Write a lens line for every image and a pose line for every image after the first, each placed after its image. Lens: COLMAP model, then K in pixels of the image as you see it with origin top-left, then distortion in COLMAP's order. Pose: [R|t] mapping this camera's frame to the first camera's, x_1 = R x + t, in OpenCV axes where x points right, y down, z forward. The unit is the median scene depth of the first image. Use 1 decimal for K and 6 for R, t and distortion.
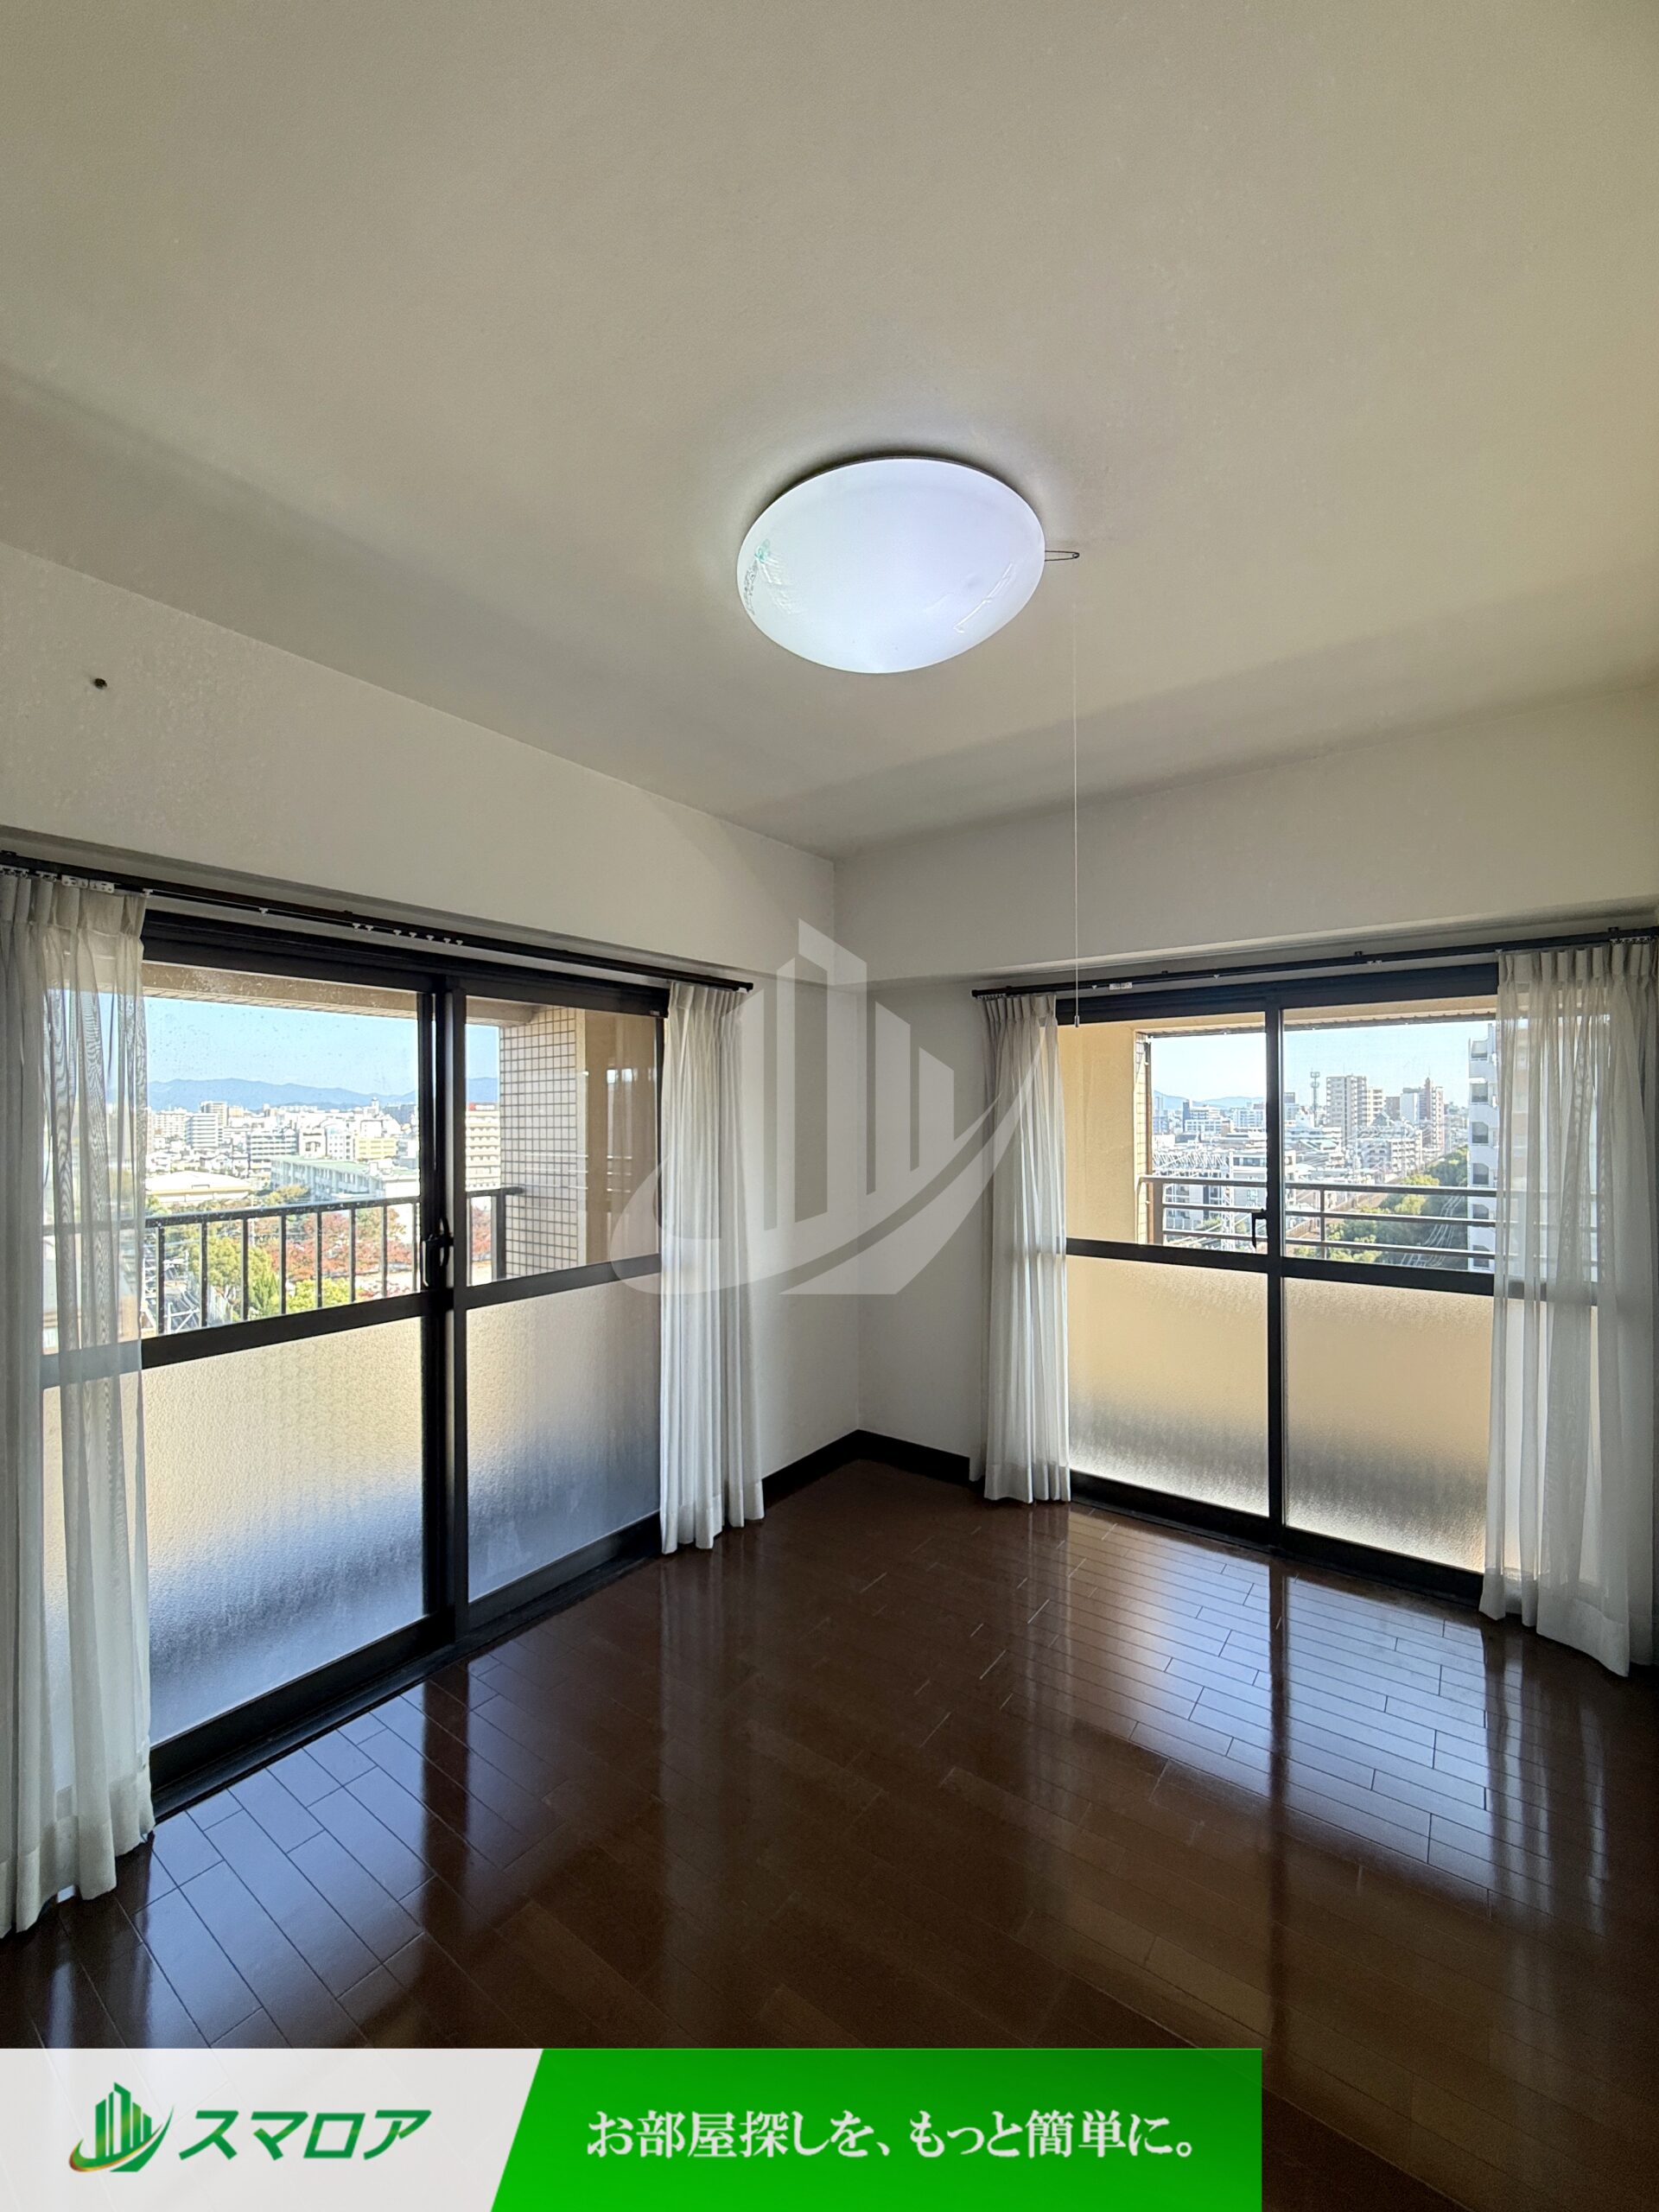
lens RADIAL K [[883.2, 0, 843.2], [0, 883.2, 1114.6], [0, 0, 1]] dist [0.002982, 0.000746]
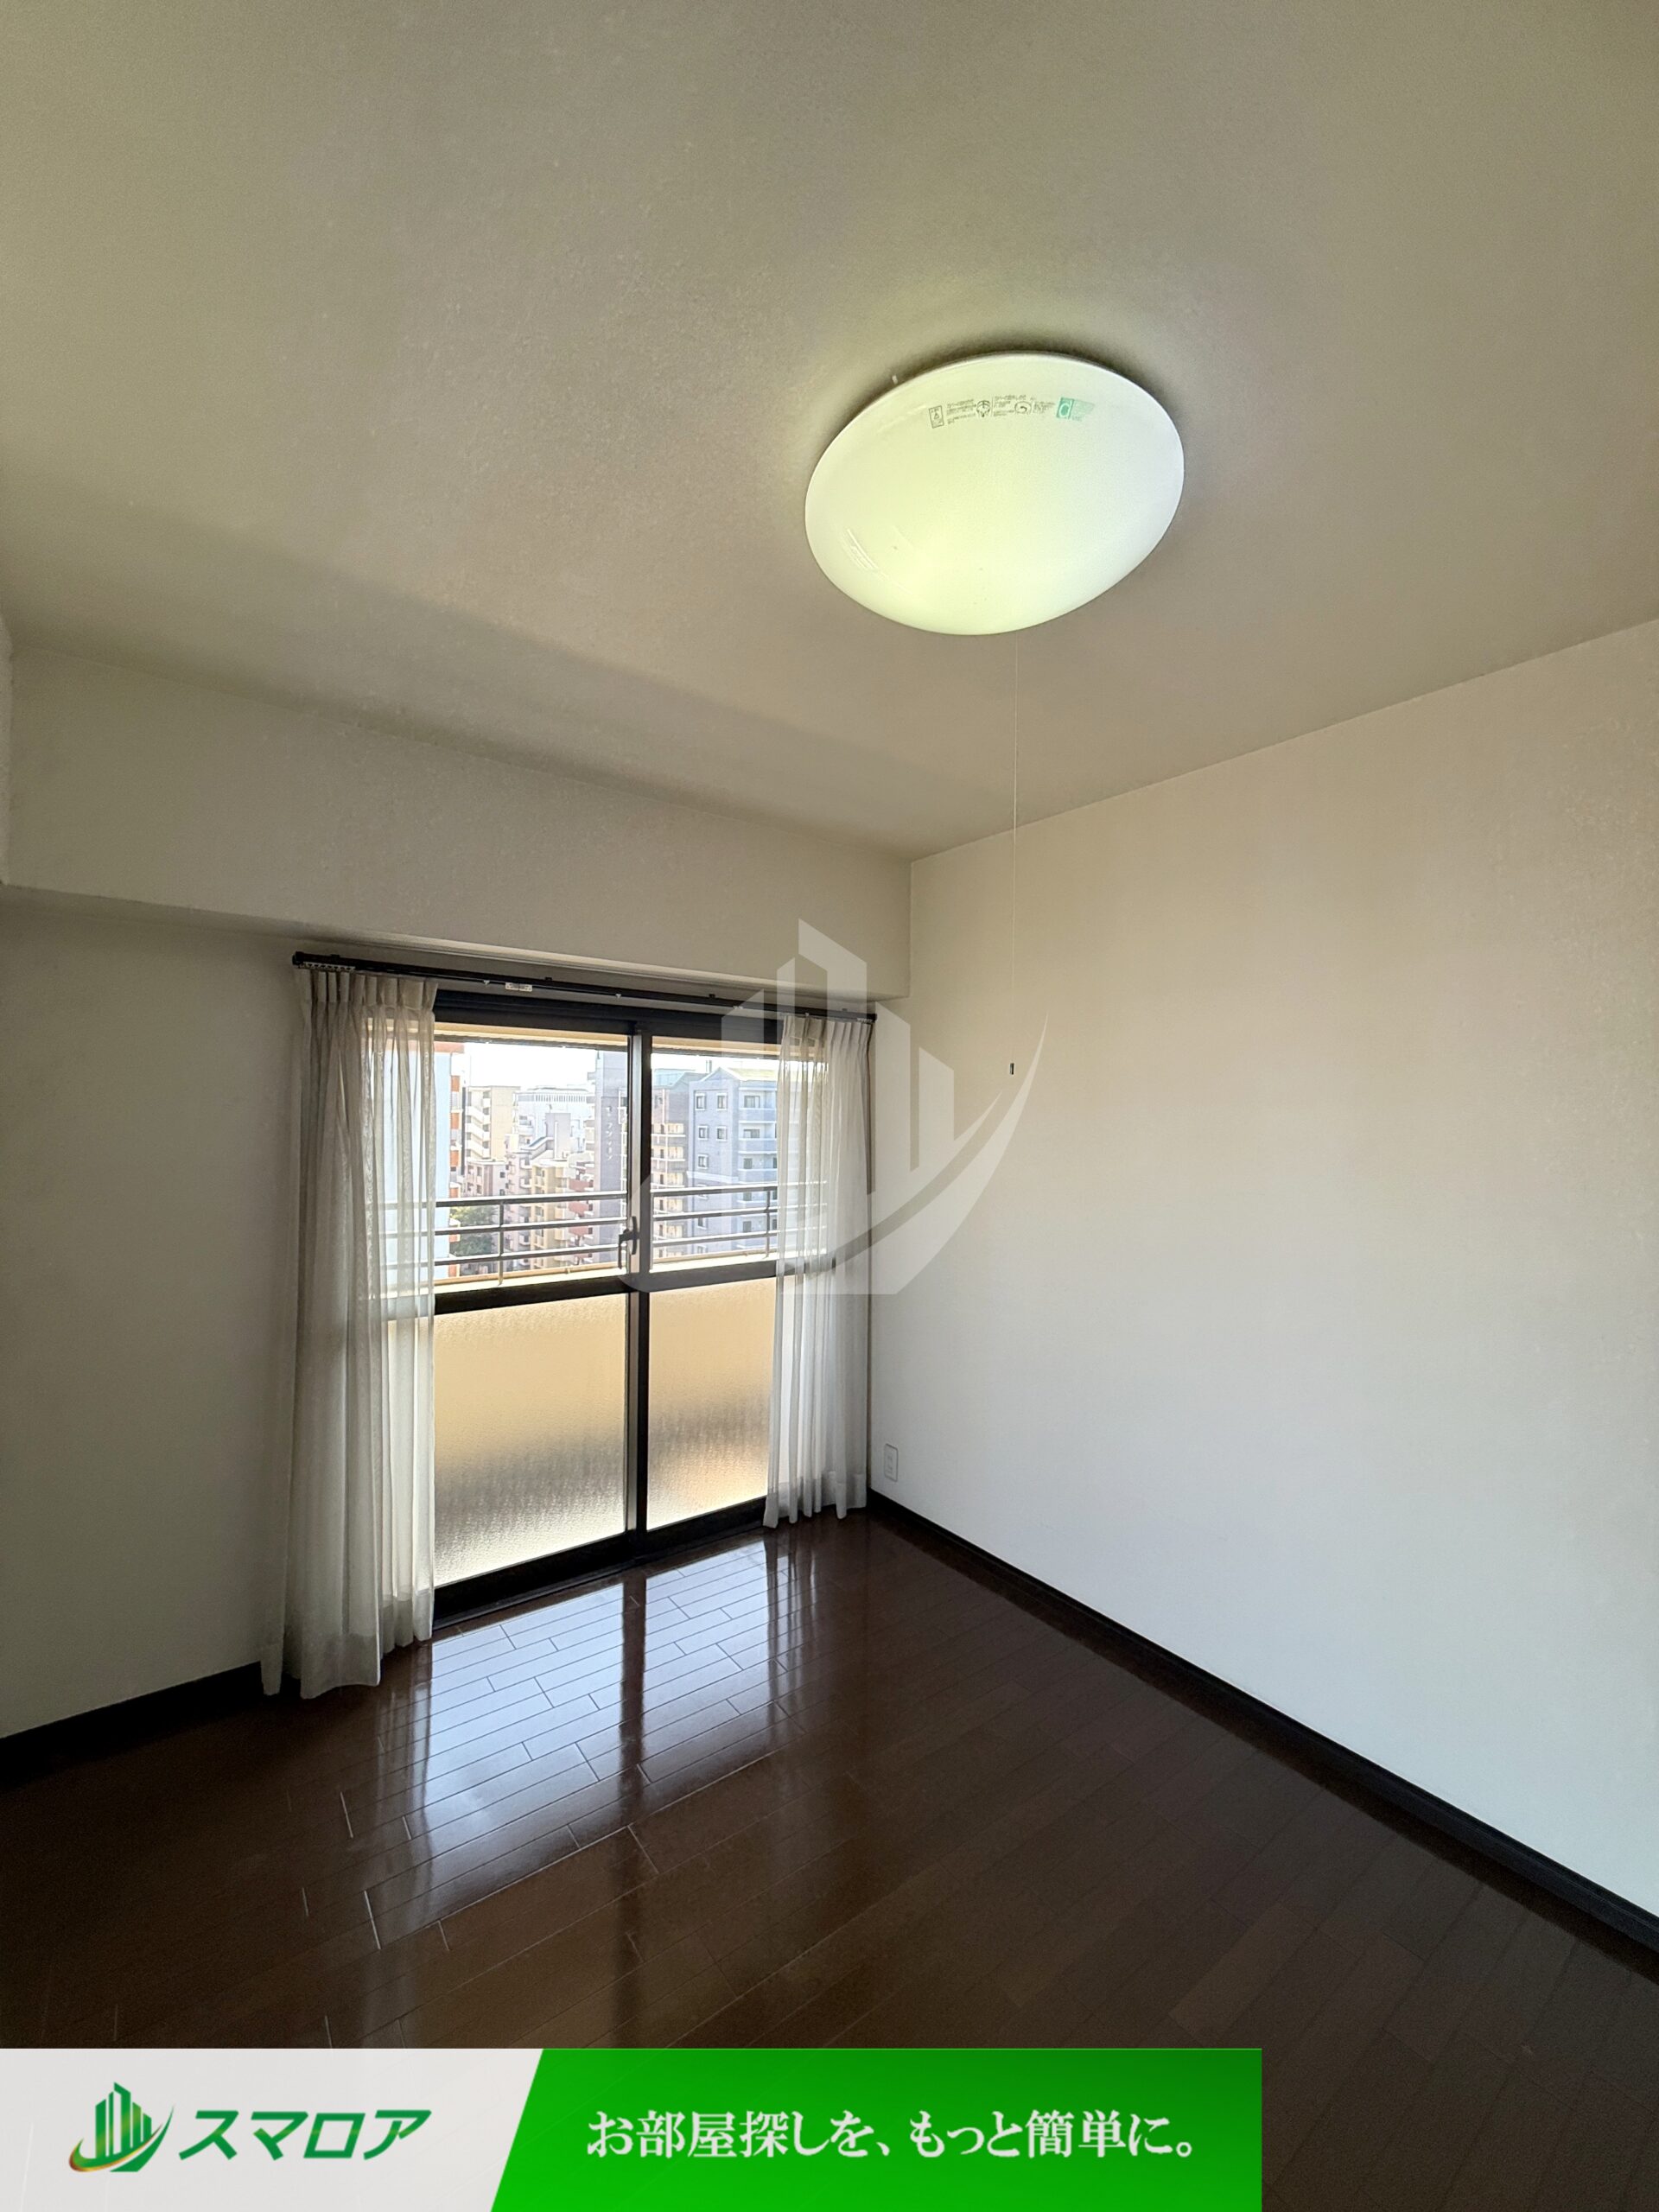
lens RADIAL K [[883.2, 0, 852.7], [0, 883.2, 1116.6], [0, 0, 1]] dist [0.002982, 0.000746]
pose [[0.312748, 0.007987, 0.949802, -0.428246], [-0.008760, 0.999946, -0.005524, -0.019820], [-0.949796, -0.006593, 0.312802, 0.466769]]
